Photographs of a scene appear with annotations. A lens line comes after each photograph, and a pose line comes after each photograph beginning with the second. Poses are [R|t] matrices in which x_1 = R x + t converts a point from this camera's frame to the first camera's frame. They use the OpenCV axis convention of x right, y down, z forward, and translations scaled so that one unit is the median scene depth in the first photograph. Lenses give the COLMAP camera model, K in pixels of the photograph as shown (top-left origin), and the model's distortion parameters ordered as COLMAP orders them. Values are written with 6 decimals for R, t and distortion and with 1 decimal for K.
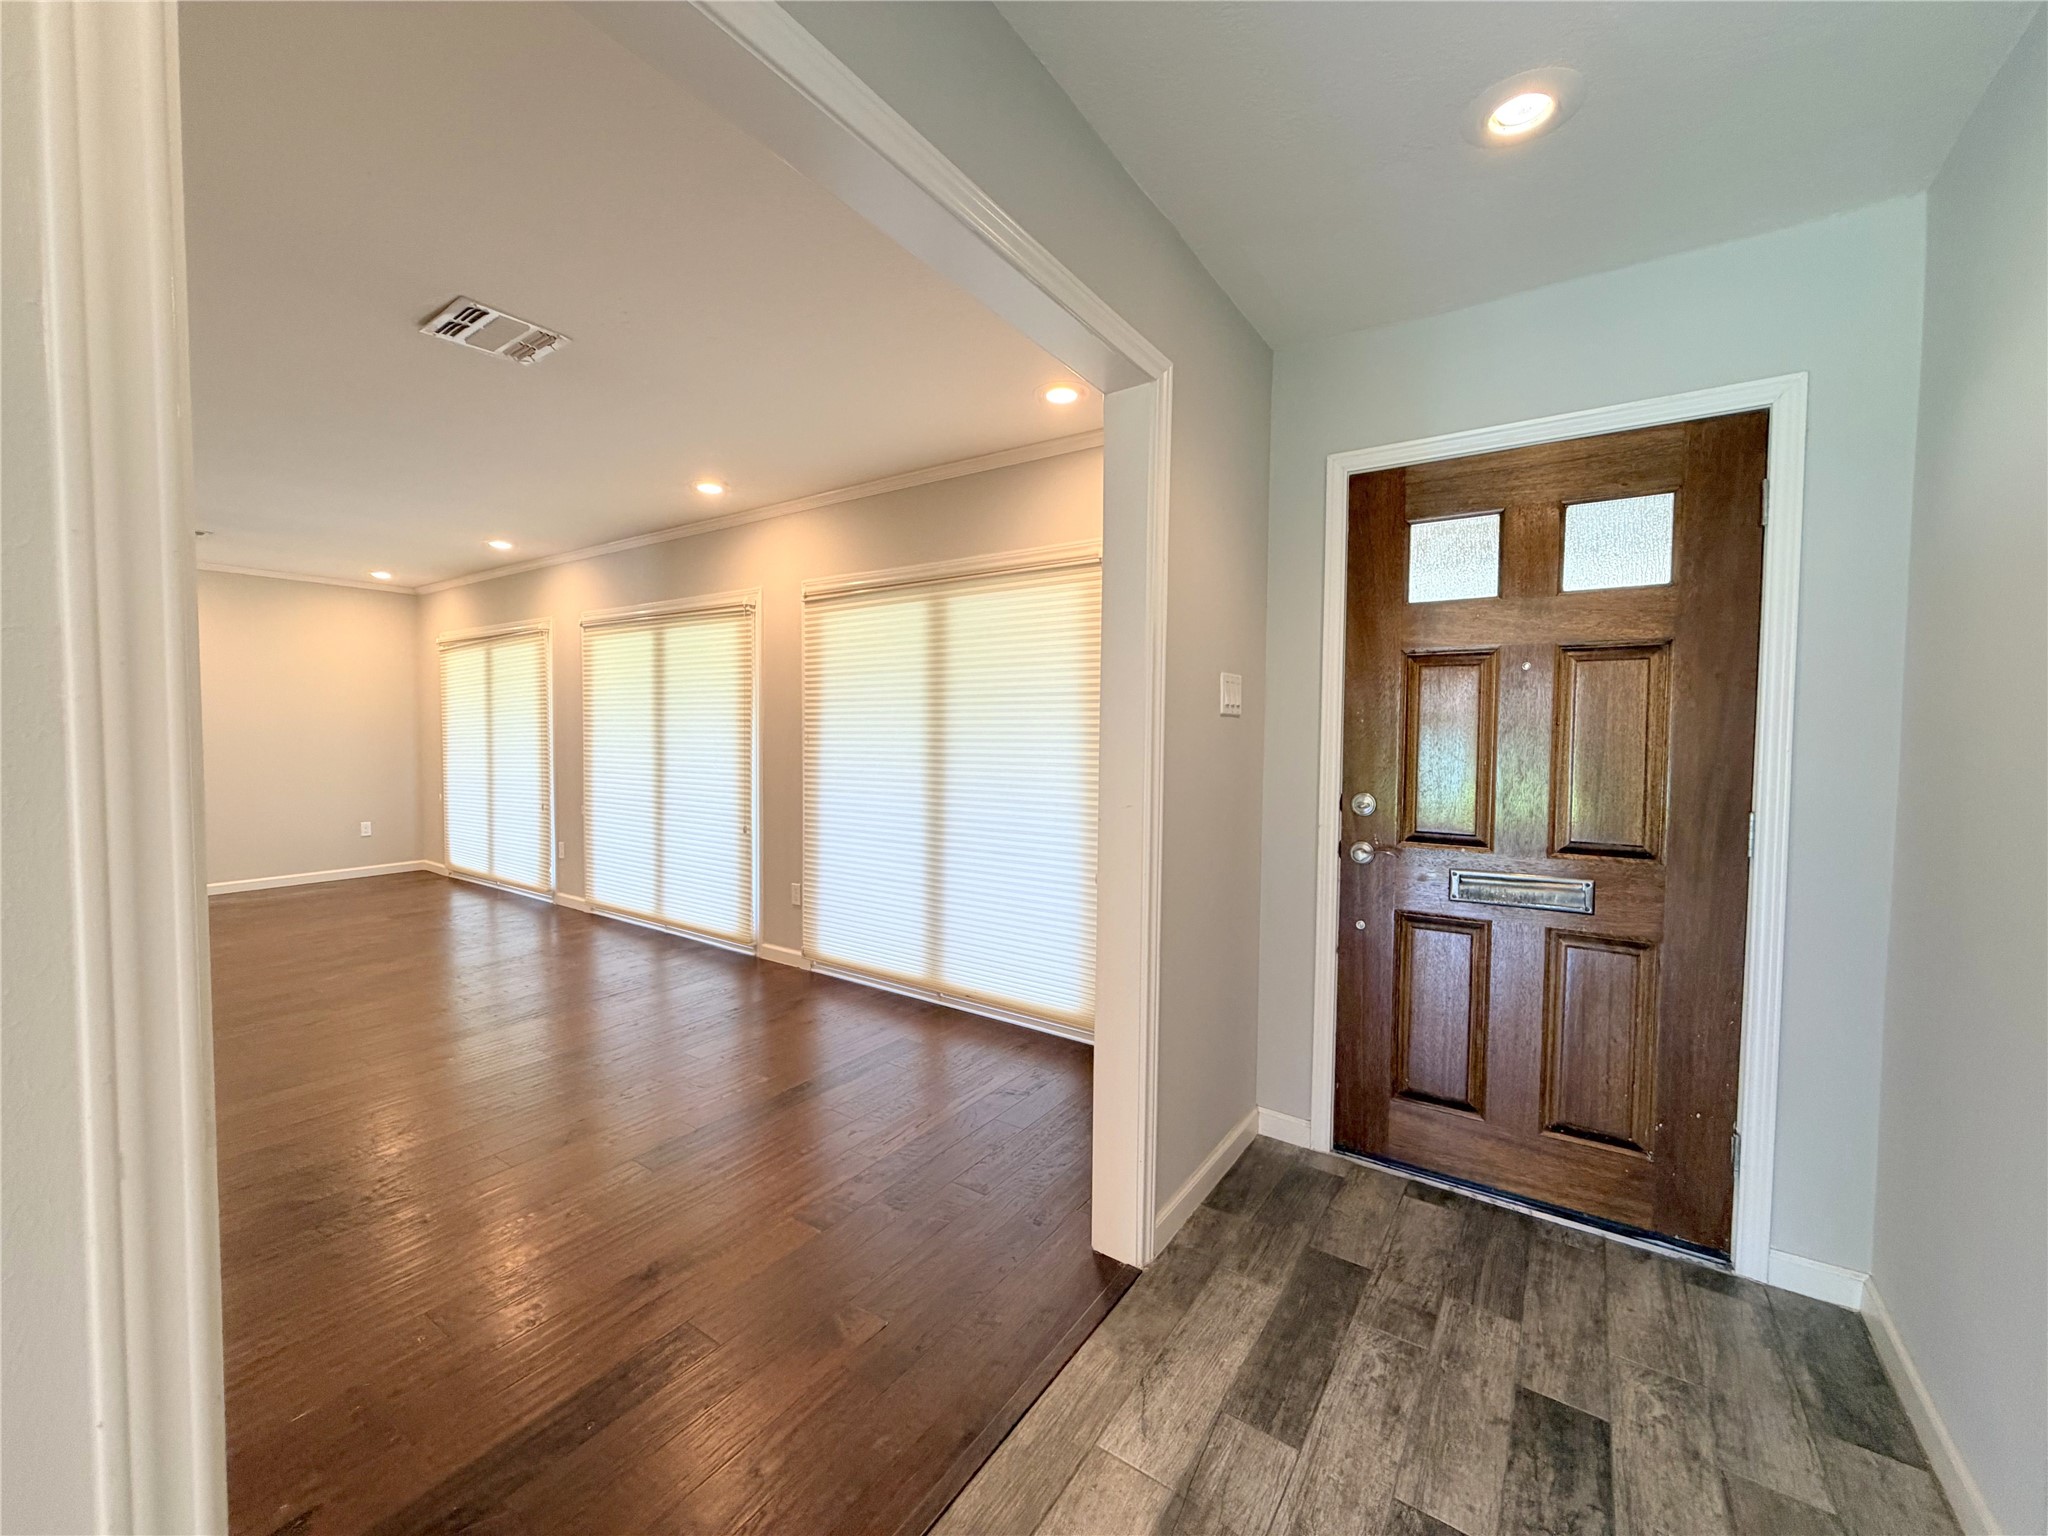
lens RADIAL K [[824.5, 0, 1026.0], [0, 824.5, 727.4], [0, 0, 1]] dist [0.000664, 0.000077]
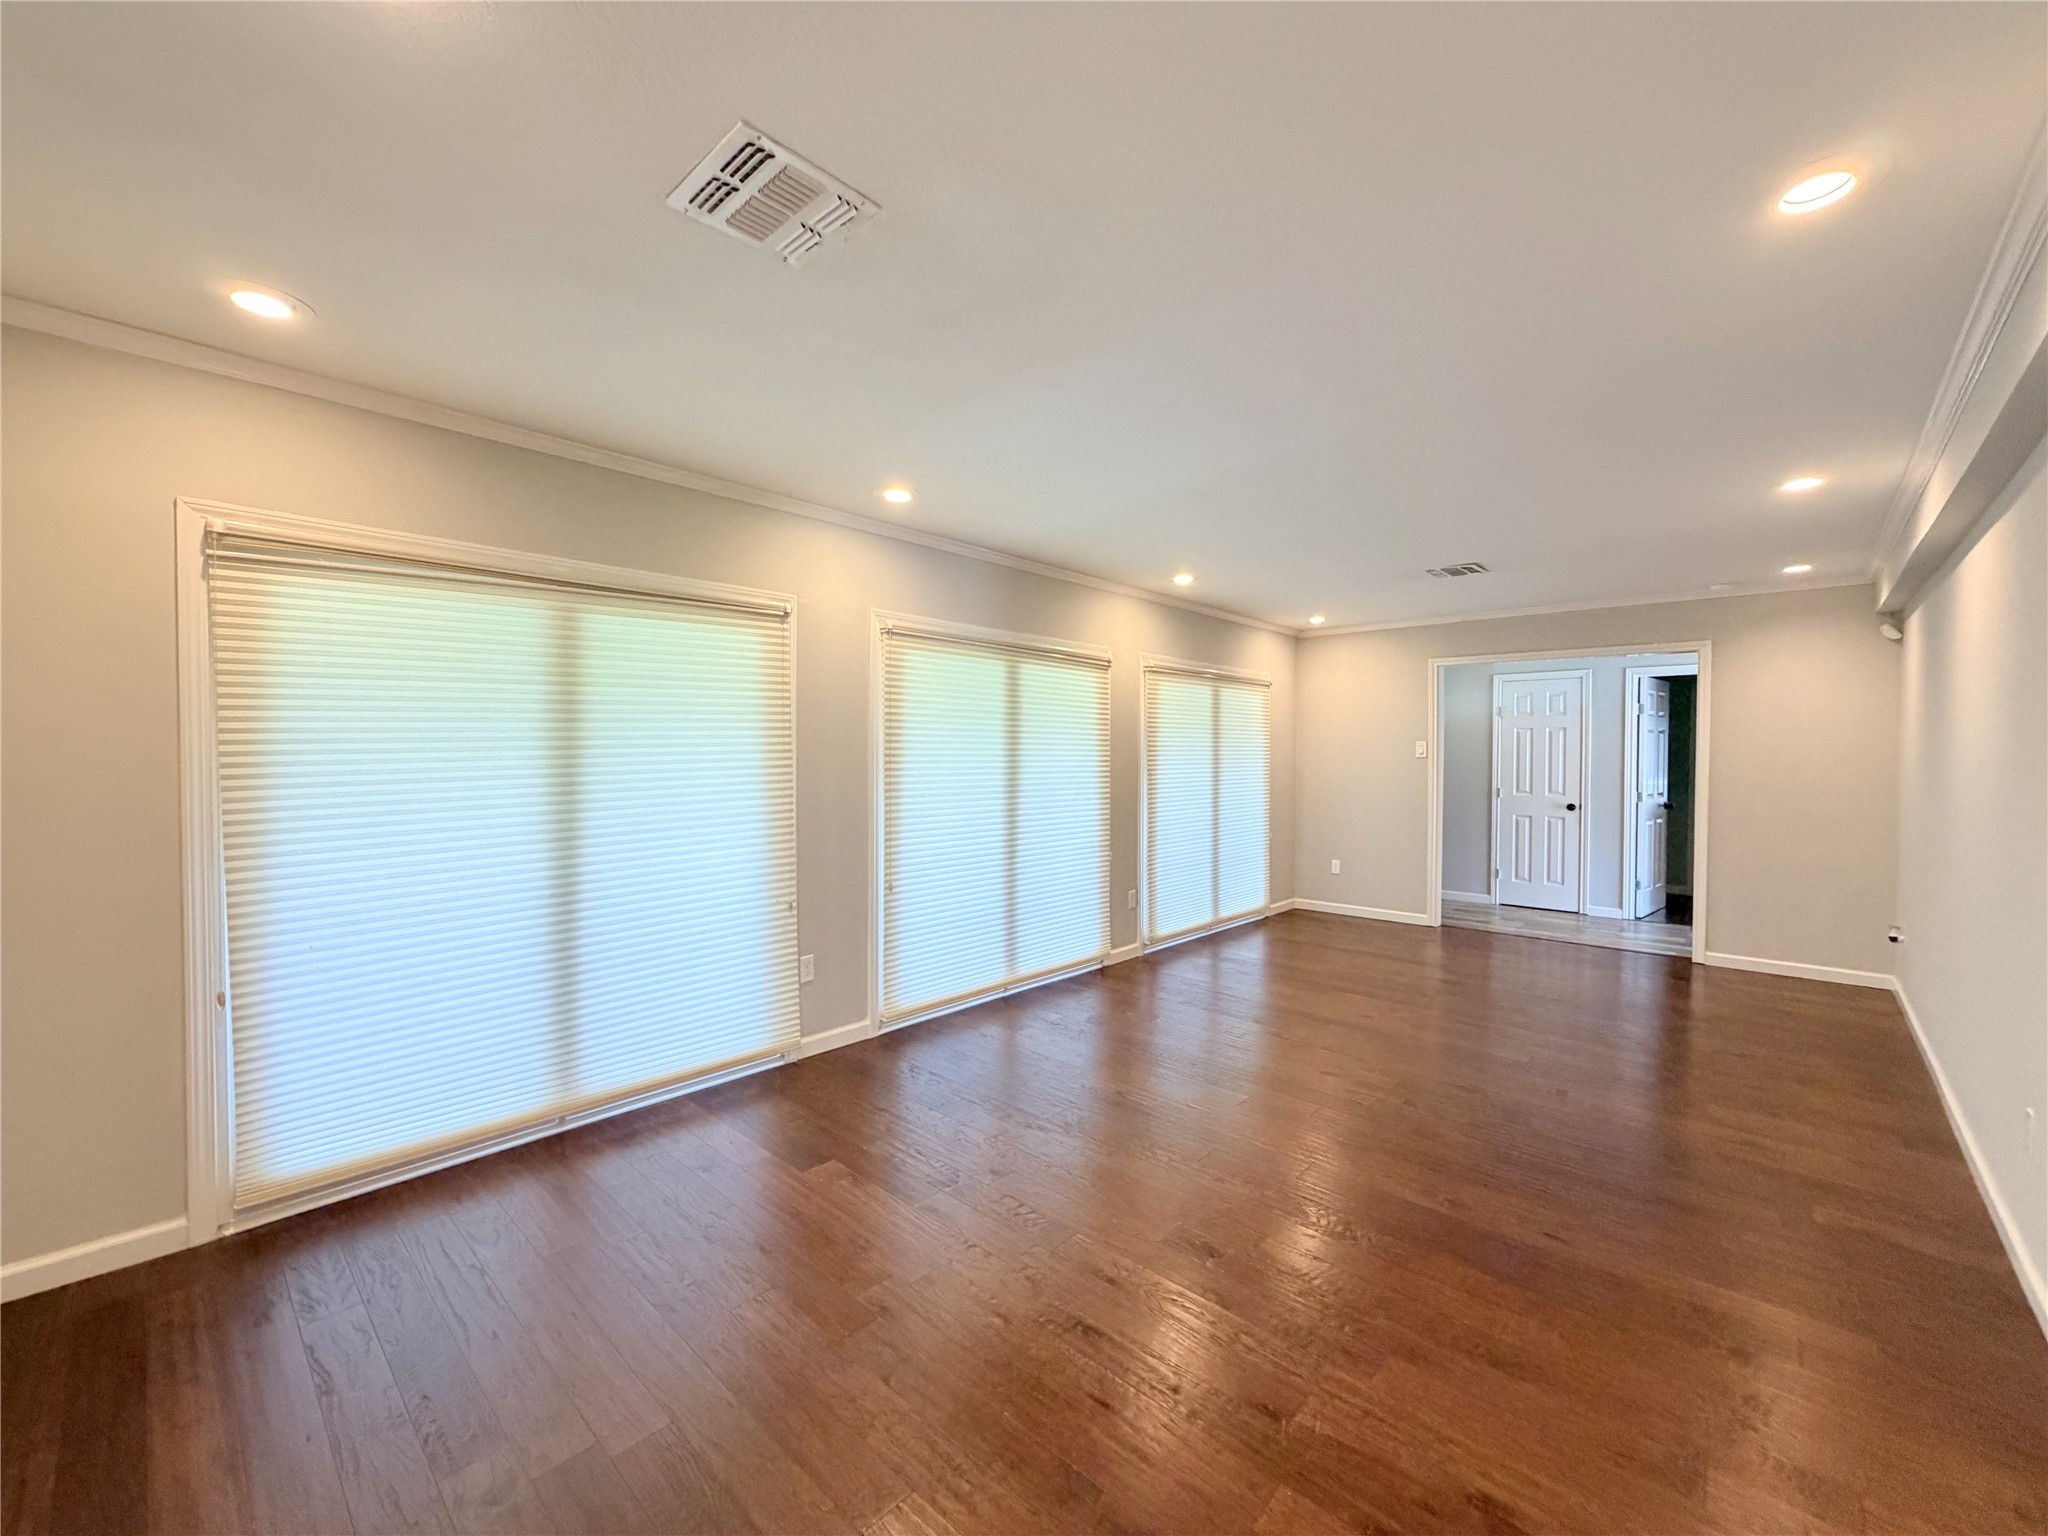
lens RADIAL K [[817.2, 0, 1016.0], [0, 817.2, 764.6], [0, 0, 1]] dist [0.001111, 0.000287]
pose [[0.168479, -0.010304, 0.985651, -1.461514], [0.007432, 0.999930, 0.009183, -0.014460], [-0.985677, 0.005779, 0.168544, 0.922236]]
